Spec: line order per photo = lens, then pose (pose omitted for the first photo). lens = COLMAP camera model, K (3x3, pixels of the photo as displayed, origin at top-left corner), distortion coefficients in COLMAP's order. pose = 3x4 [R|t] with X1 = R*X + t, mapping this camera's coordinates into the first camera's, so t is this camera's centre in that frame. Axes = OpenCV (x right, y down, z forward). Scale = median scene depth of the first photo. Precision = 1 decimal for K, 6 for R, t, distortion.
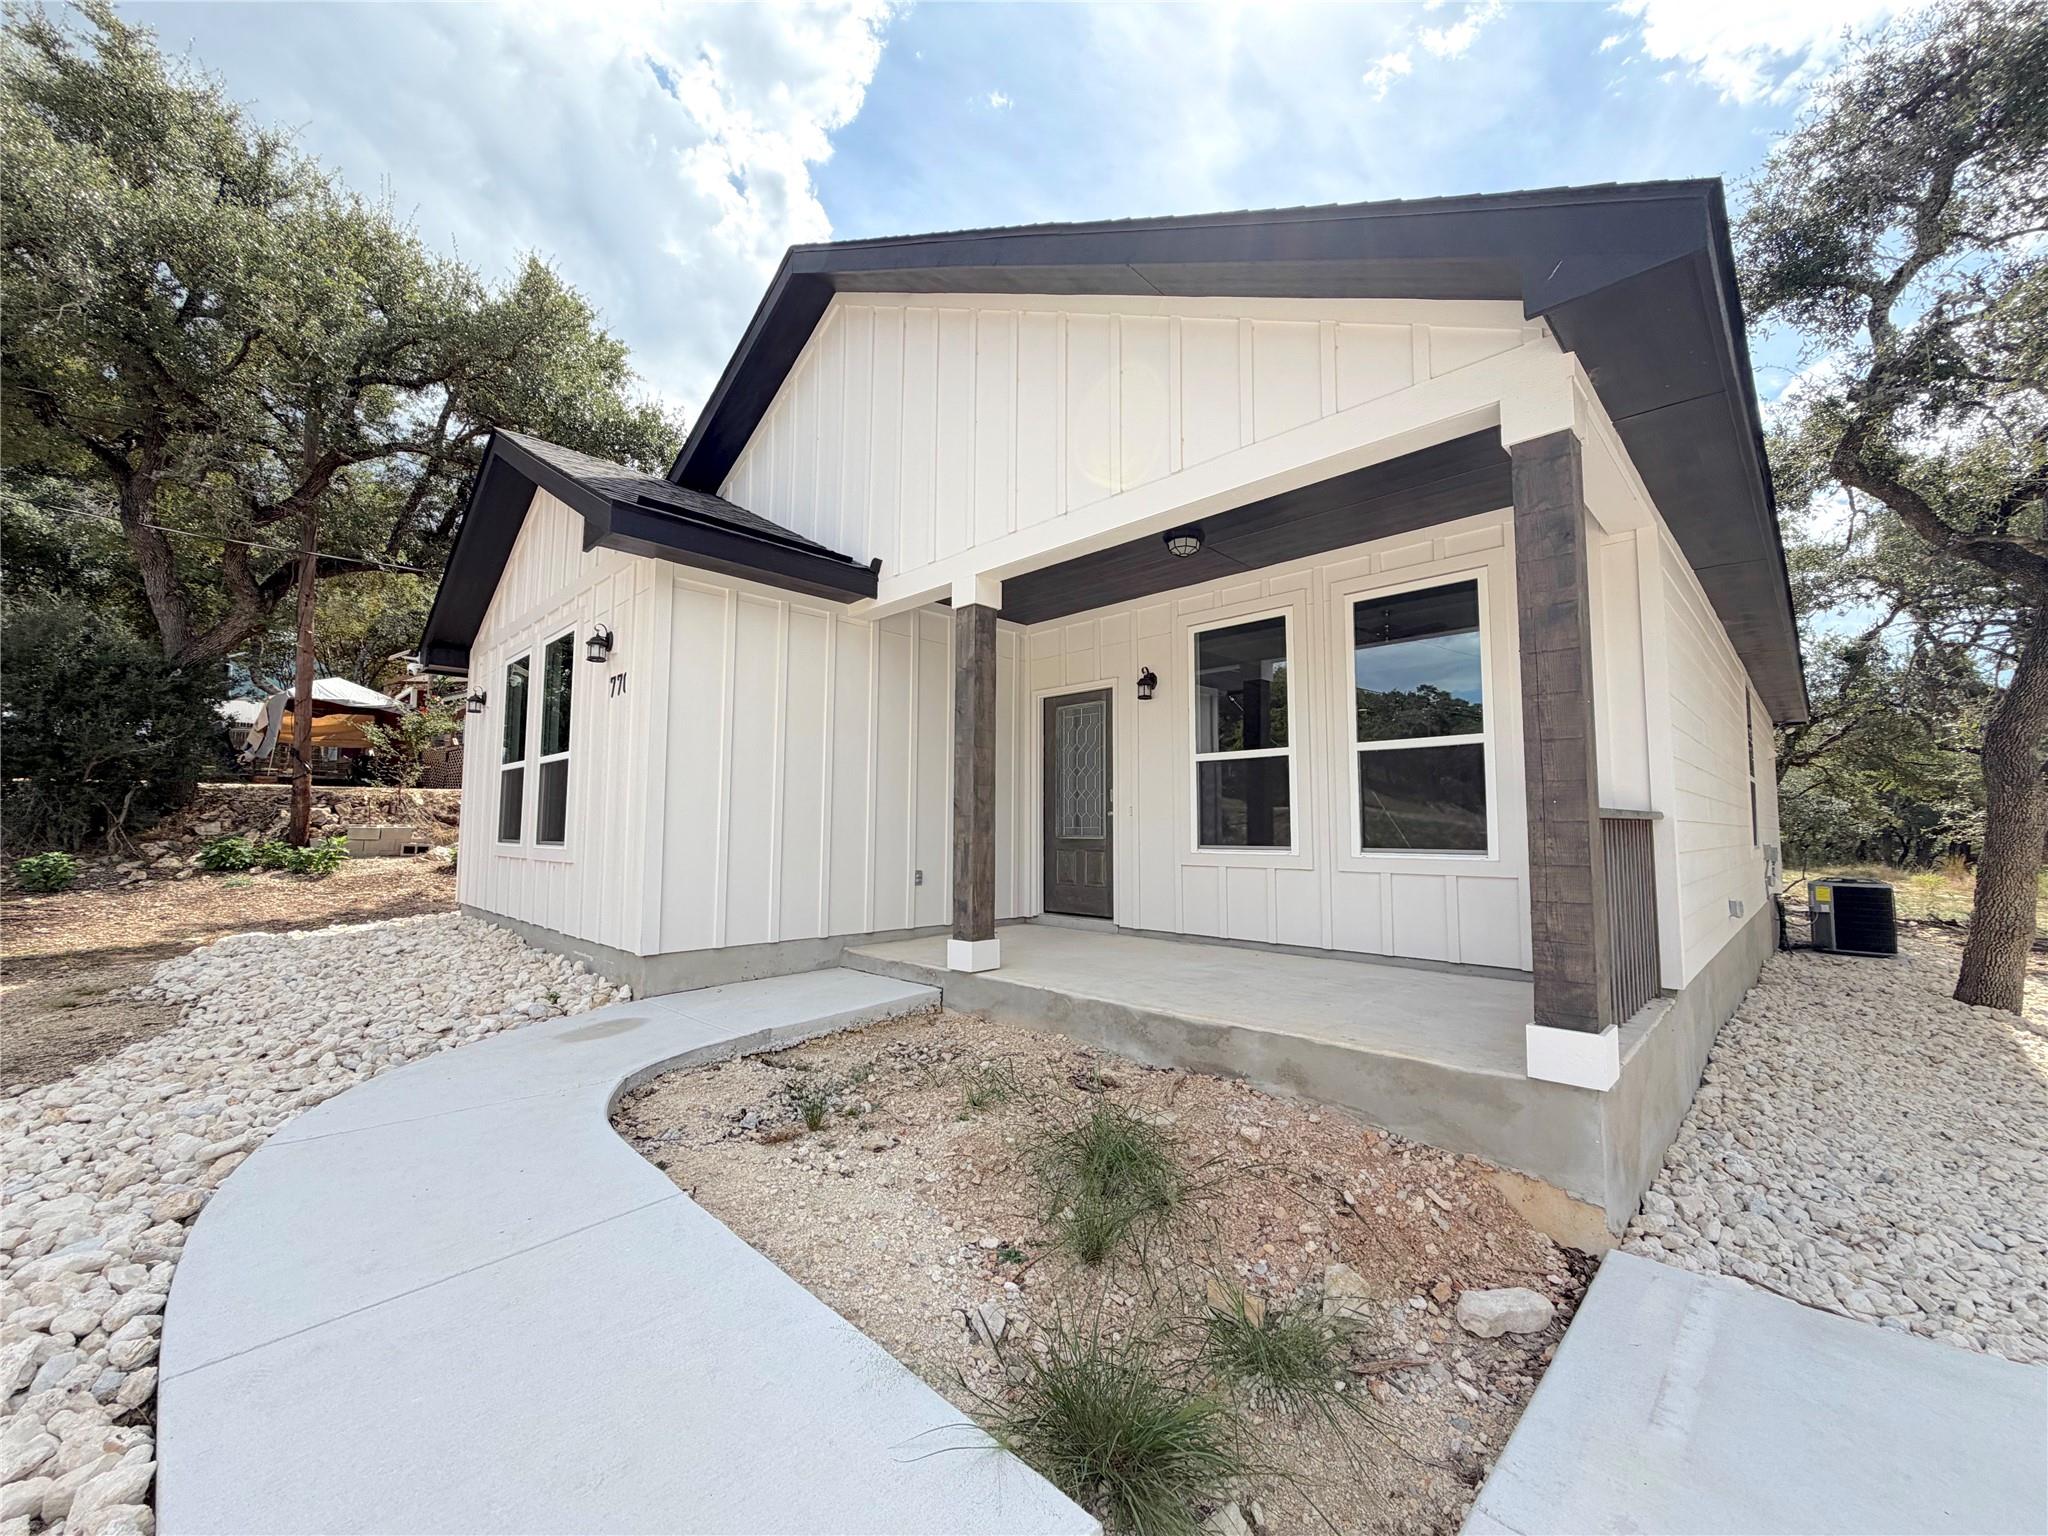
lens RADIAL K [[799.6, 0, 1024.0], [0, 799.6, 768.0], [0, 0, 1]] dist [-0.001105, -0.000100]
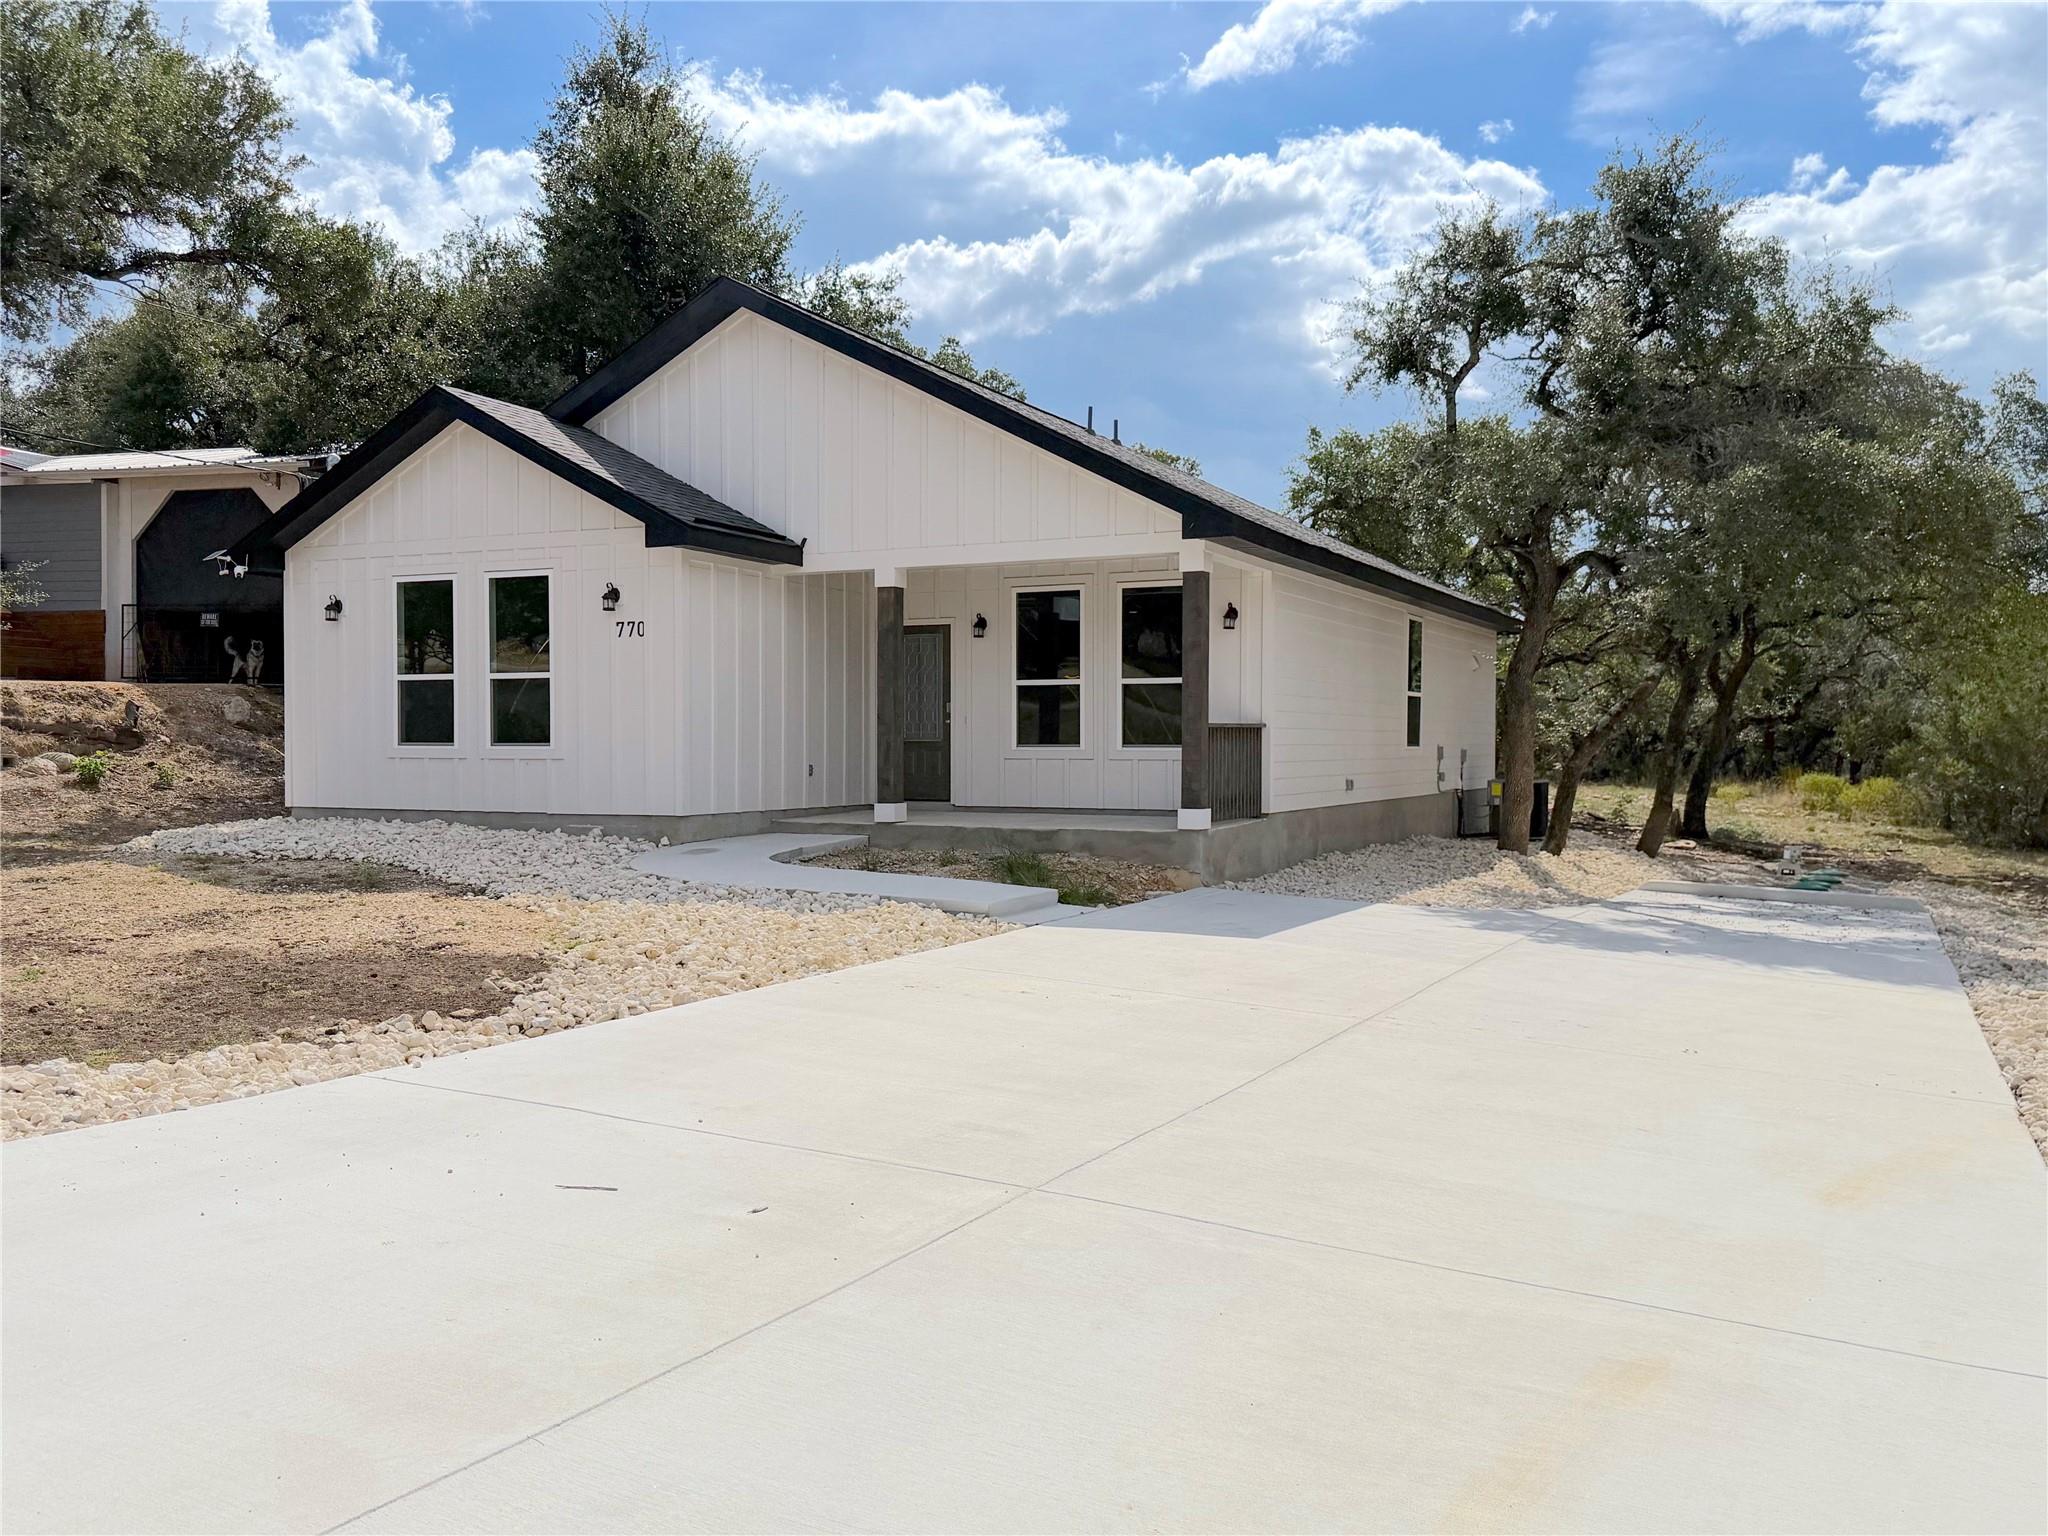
lens RADIAL K [[1697.6, 0, 1024.0], [0, 1697.6, 768.0], [0, 0, 1]] dist [0.053220, -0.008732]
pose [[0.947206, -0.008325, 0.320517, -0.780192], [-0.021877, 0.995655, 0.090512, -0.142235], [-0.319878, -0.092746, 0.942908, -1.957842]]
